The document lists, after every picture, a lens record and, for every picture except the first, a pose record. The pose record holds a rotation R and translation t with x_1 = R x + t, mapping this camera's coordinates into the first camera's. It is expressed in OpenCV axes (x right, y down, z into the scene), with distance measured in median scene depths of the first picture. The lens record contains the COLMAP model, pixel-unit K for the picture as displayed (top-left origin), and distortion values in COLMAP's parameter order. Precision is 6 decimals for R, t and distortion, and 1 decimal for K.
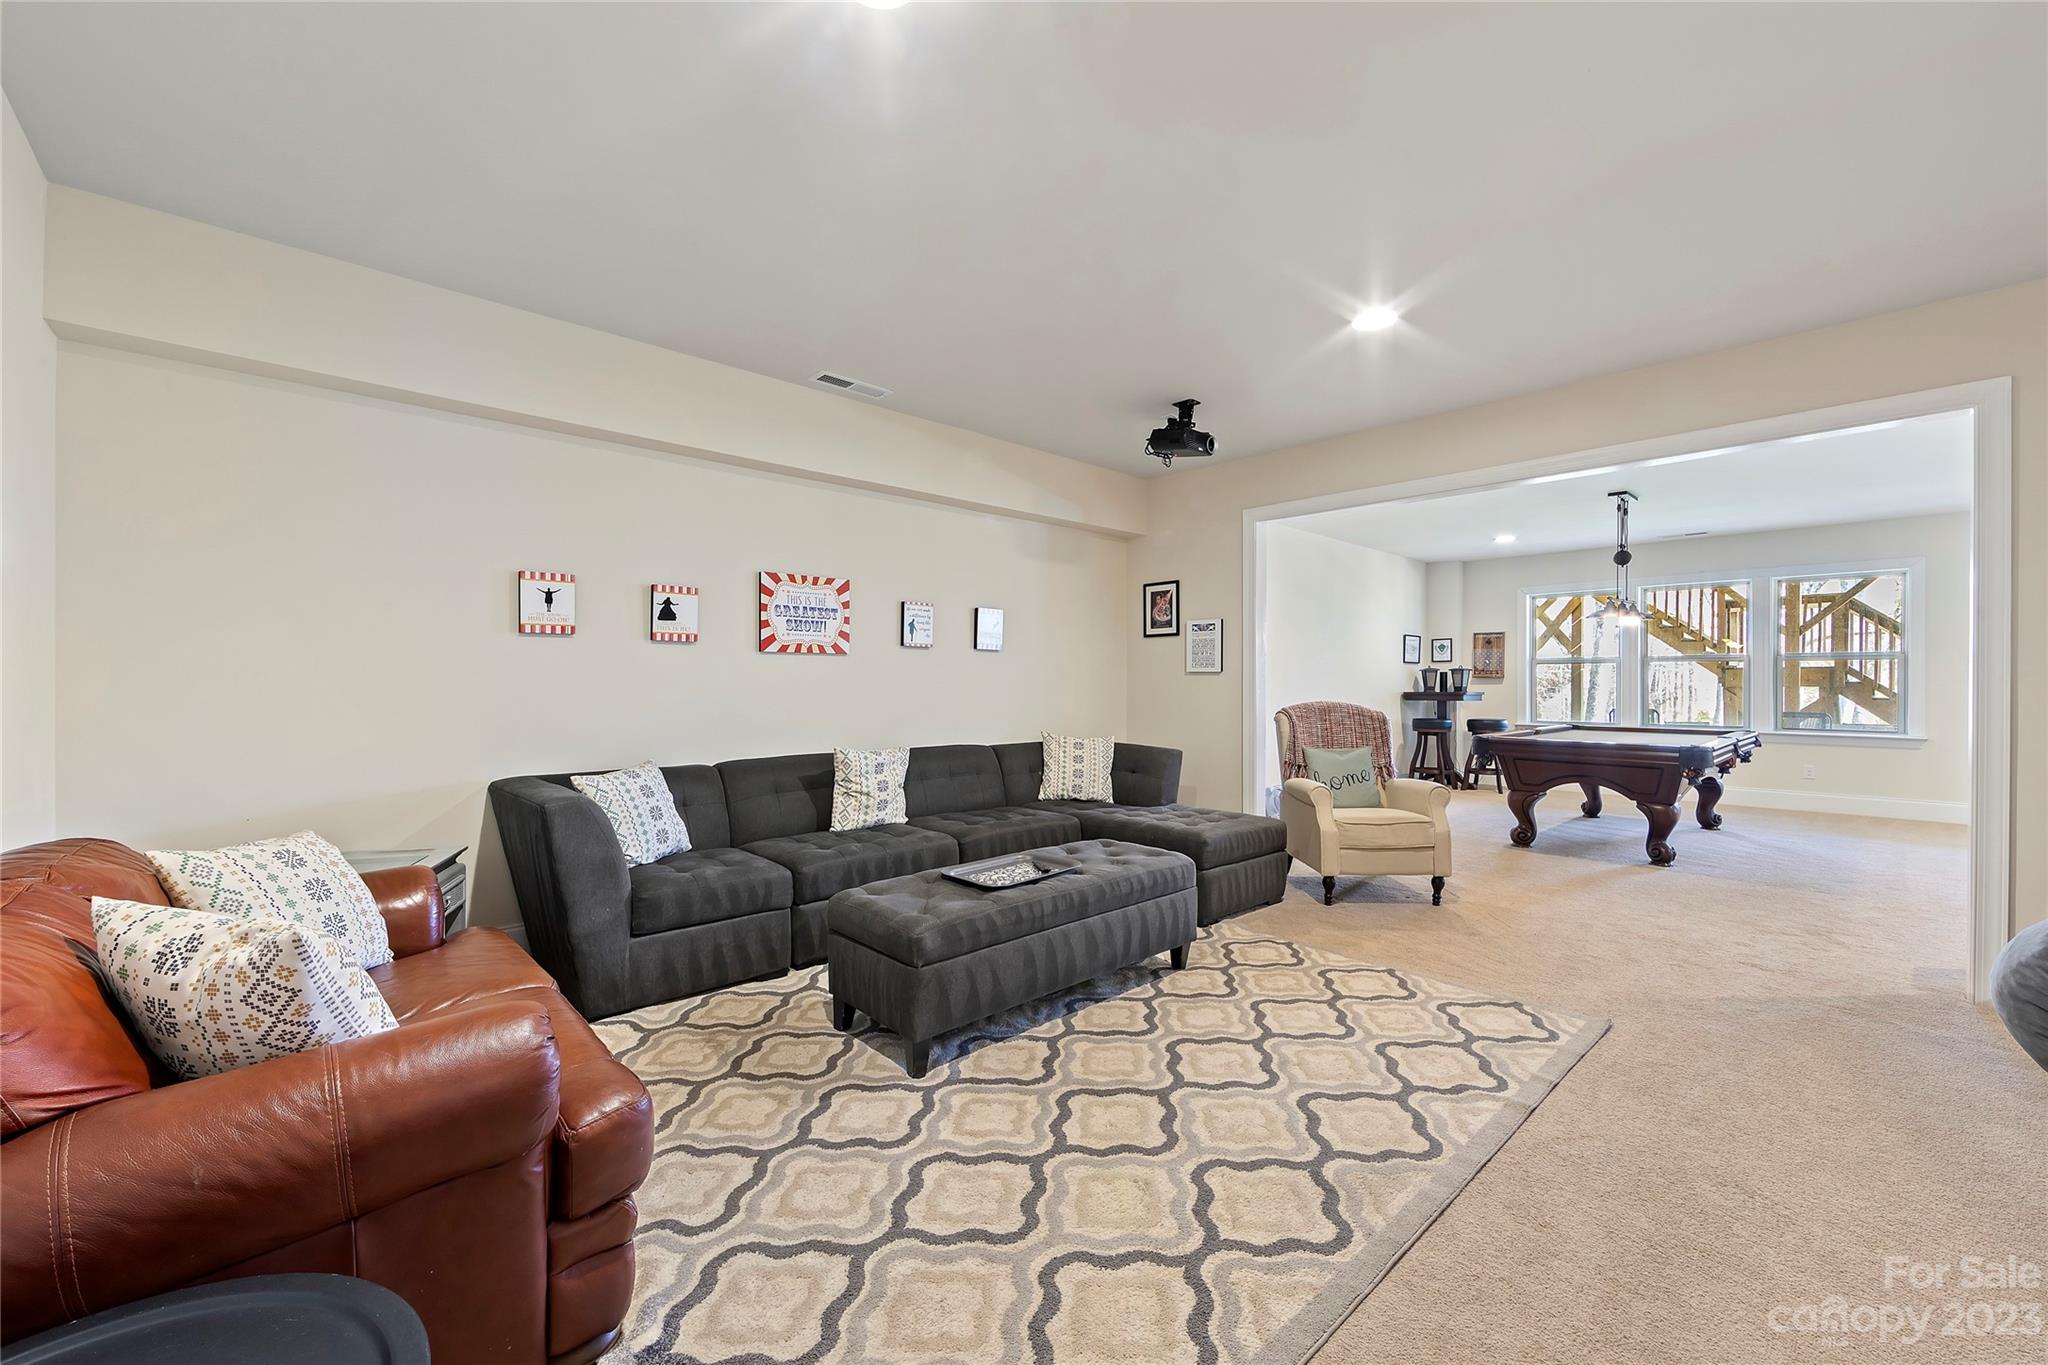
lens RADIAL K [[812.3, 0, 1023.4], [0, 812.3, 687.5], [0, 0, 1]] dist [-0.001536, -0.000388]
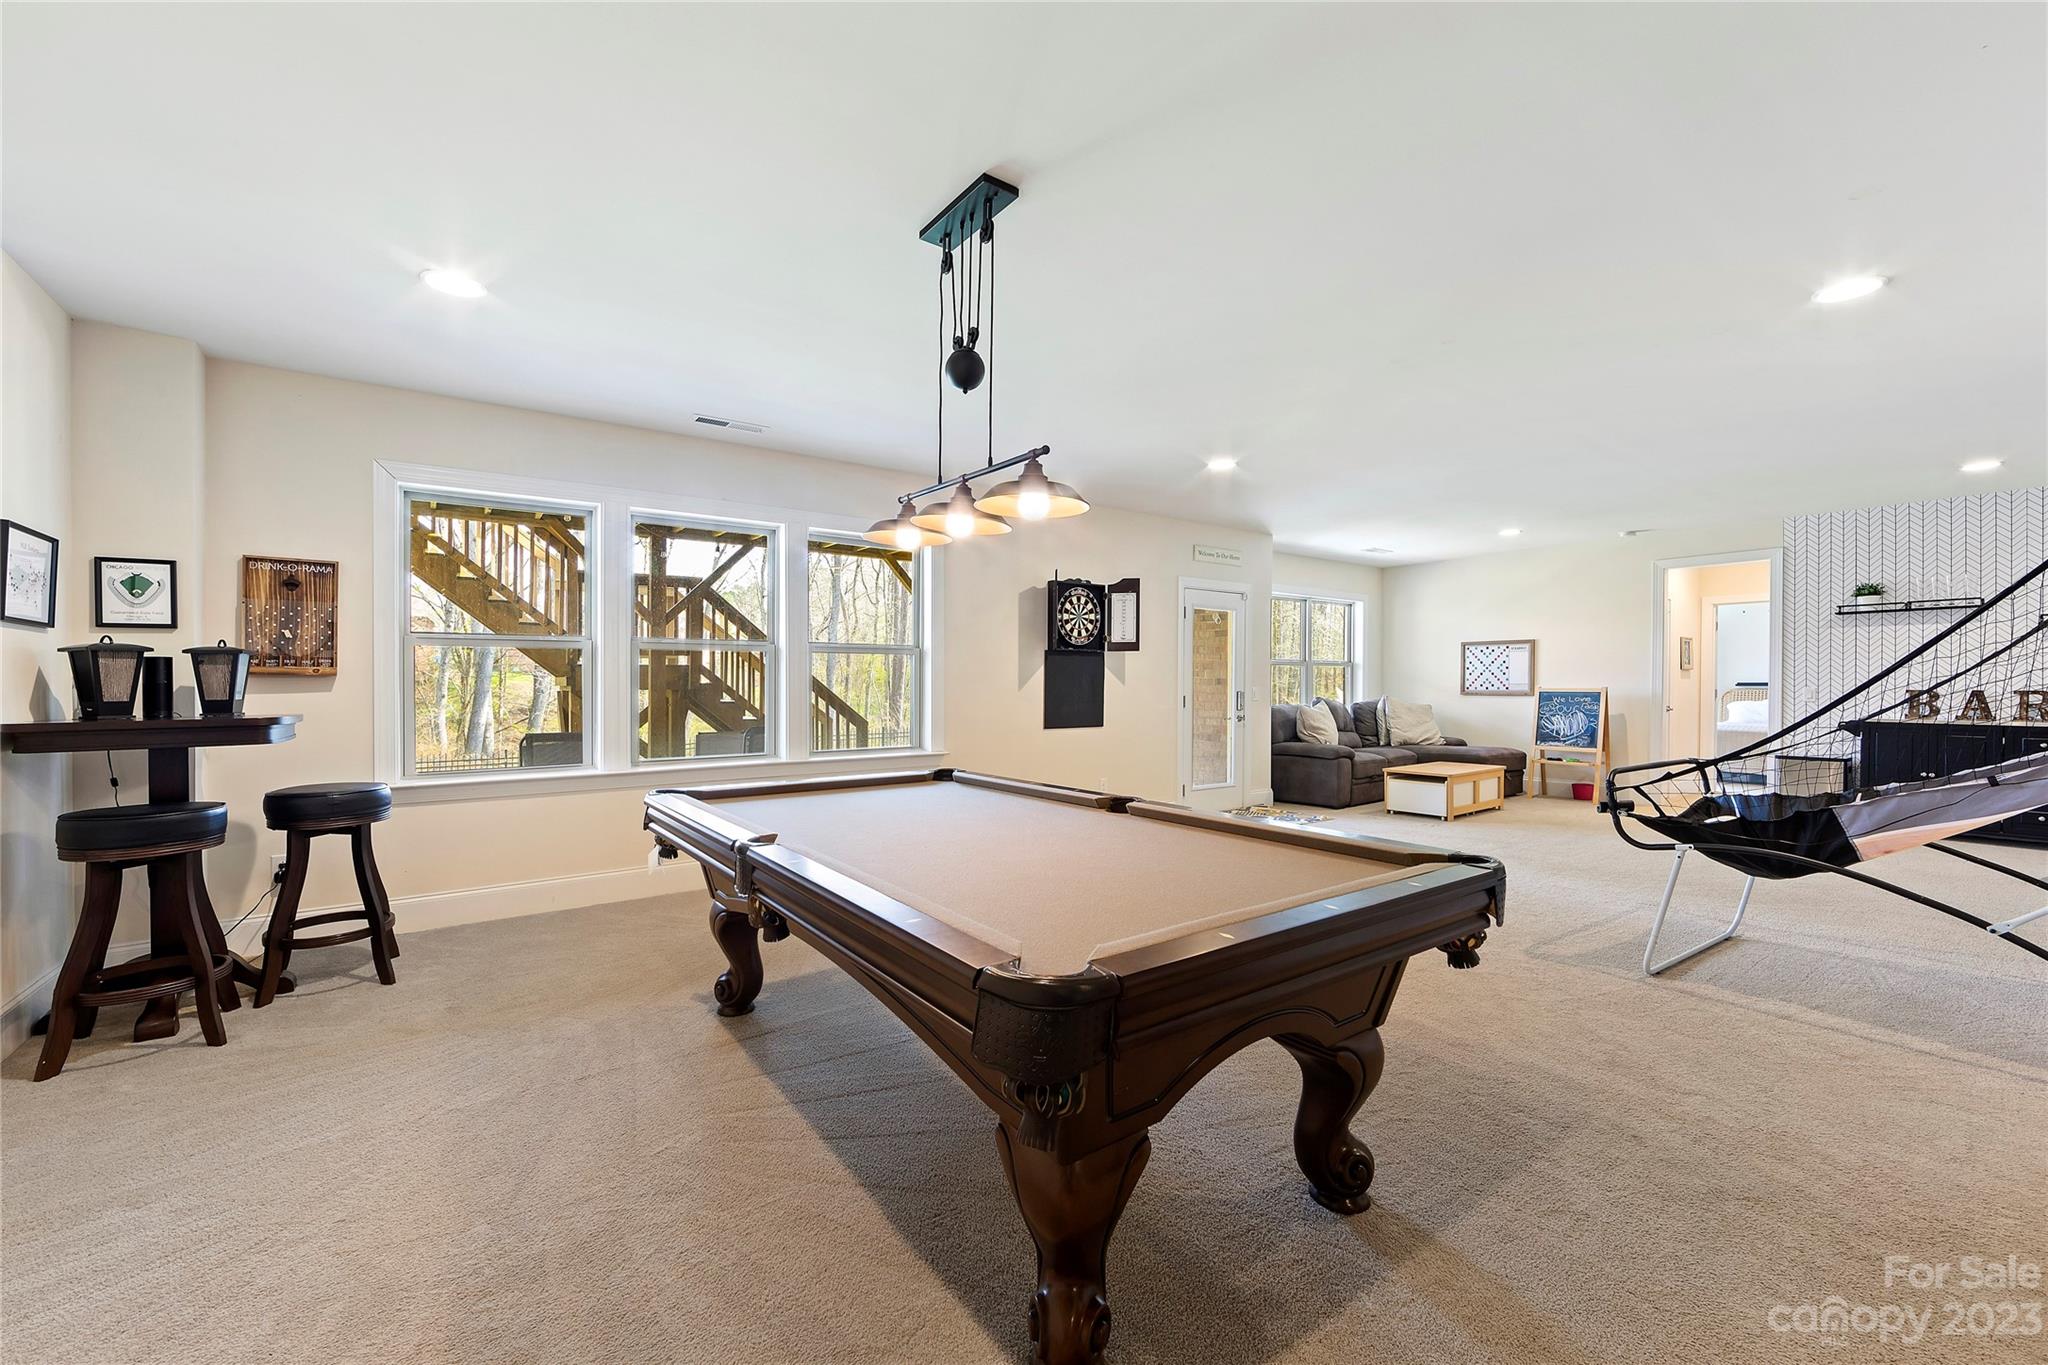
lens RADIAL K [[812.3, 0, 1023.4], [0, 812.3, 687.5], [0, 0, 1]] dist [-0.001536, -0.000388]
pose [[0.110604, -0.008383, 0.993829, 0.349244], [0.011618, 0.999907, 0.007142, -0.008010], [-0.993797, 0.010756, 0.110691, 0.935954]]
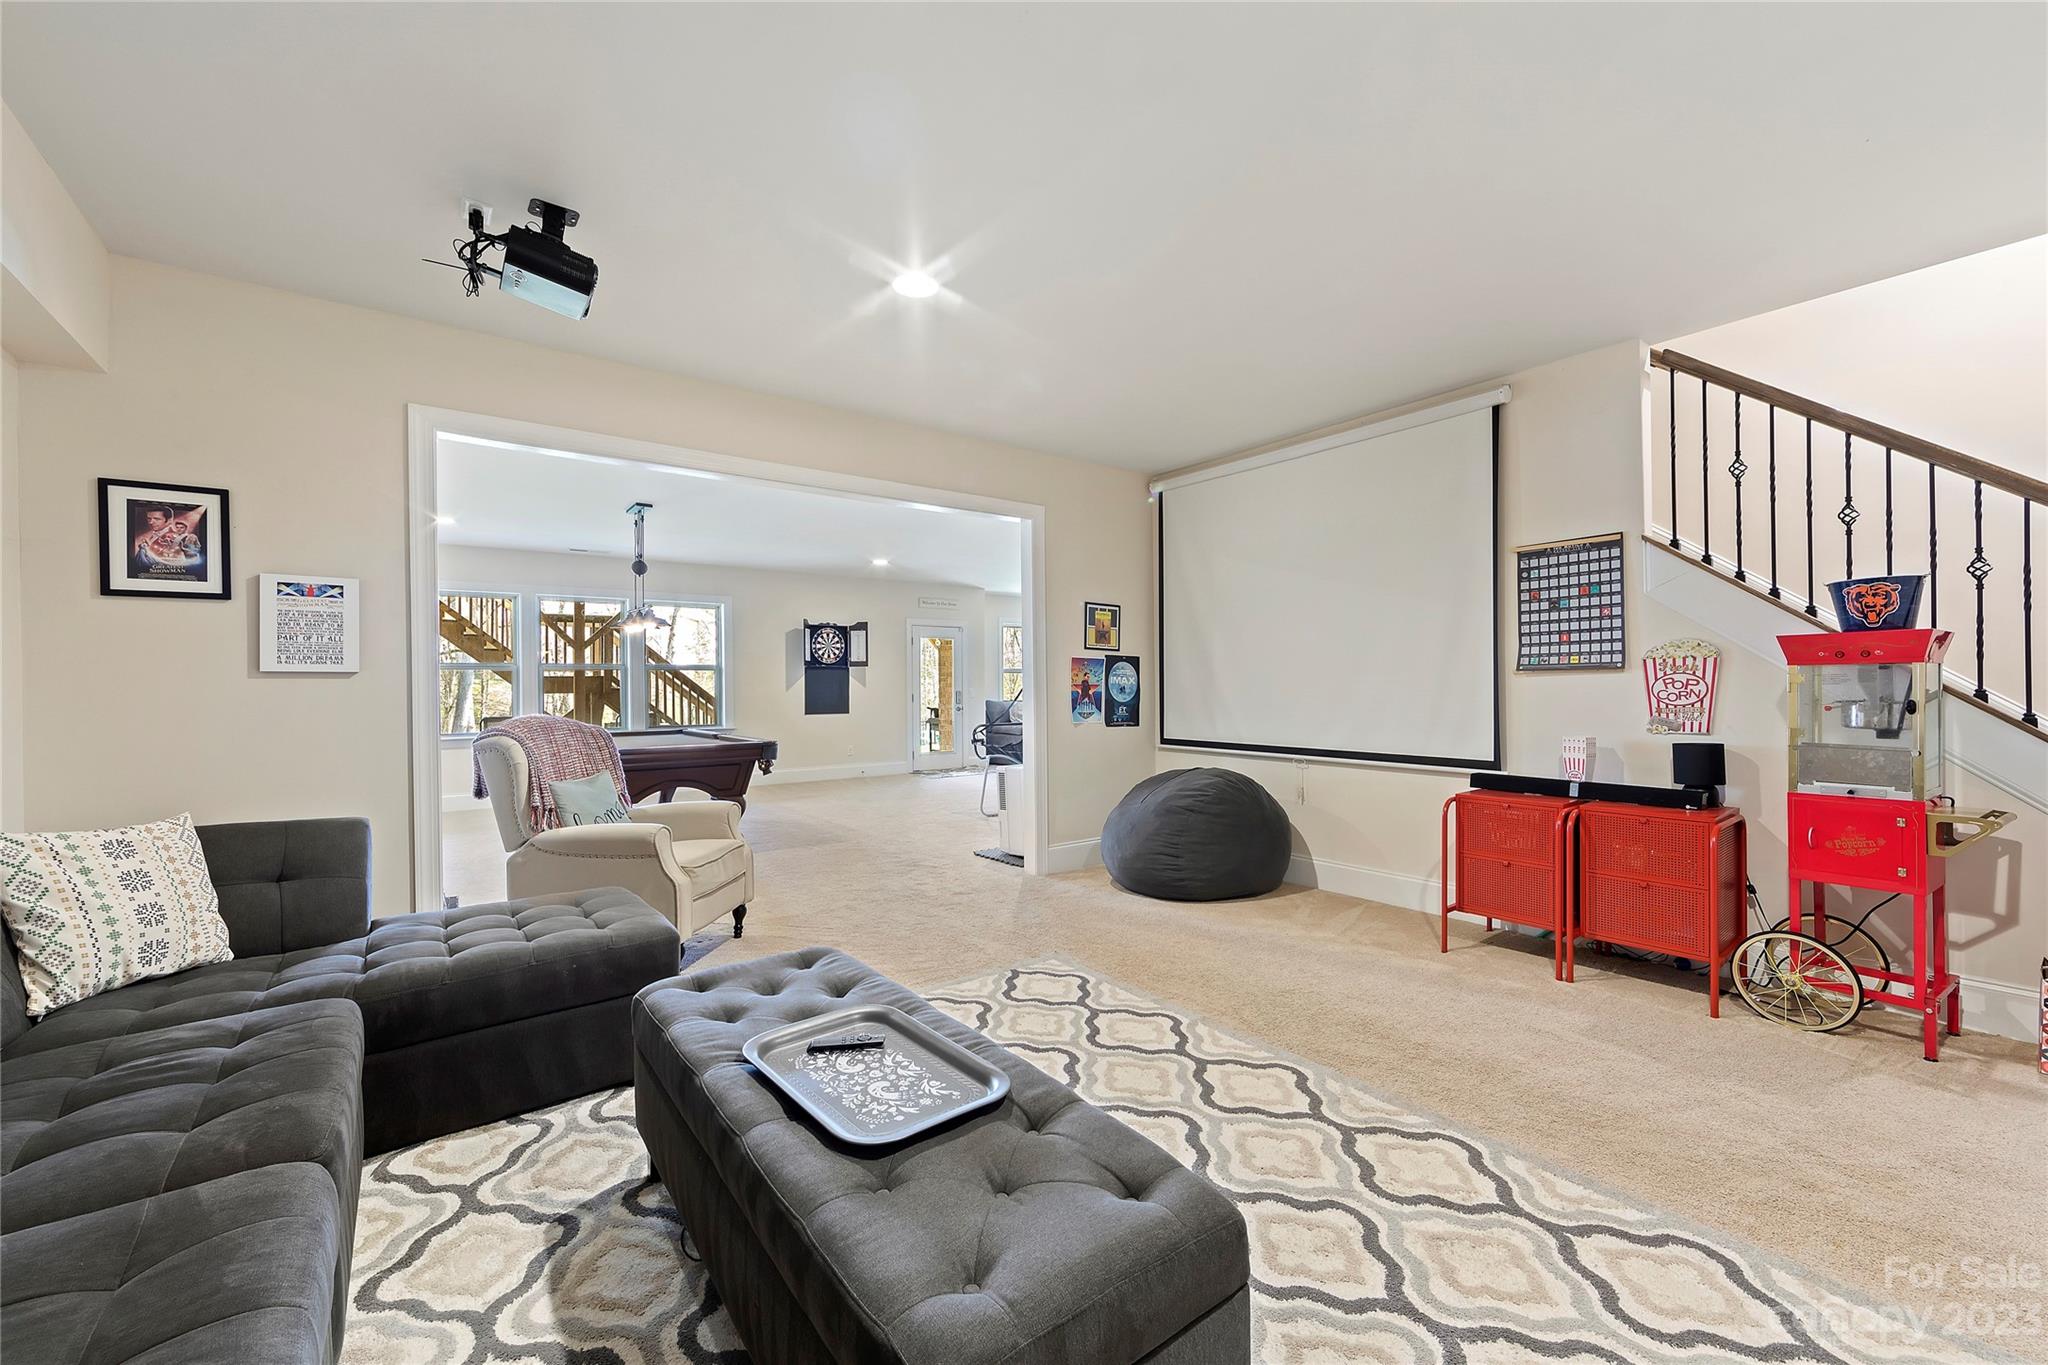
lens RADIAL K [[812.3, 0, 1023.4], [0, 812.3, 687.5], [0, 0, 1]] dist [-0.001536, -0.000388]
pose [[0.097464, -0.004963, 0.995227, -0.241546], [0.019189, 0.999811, 0.003106, -0.001222], [-0.995054, 0.018795, 0.097541, 0.422496]]
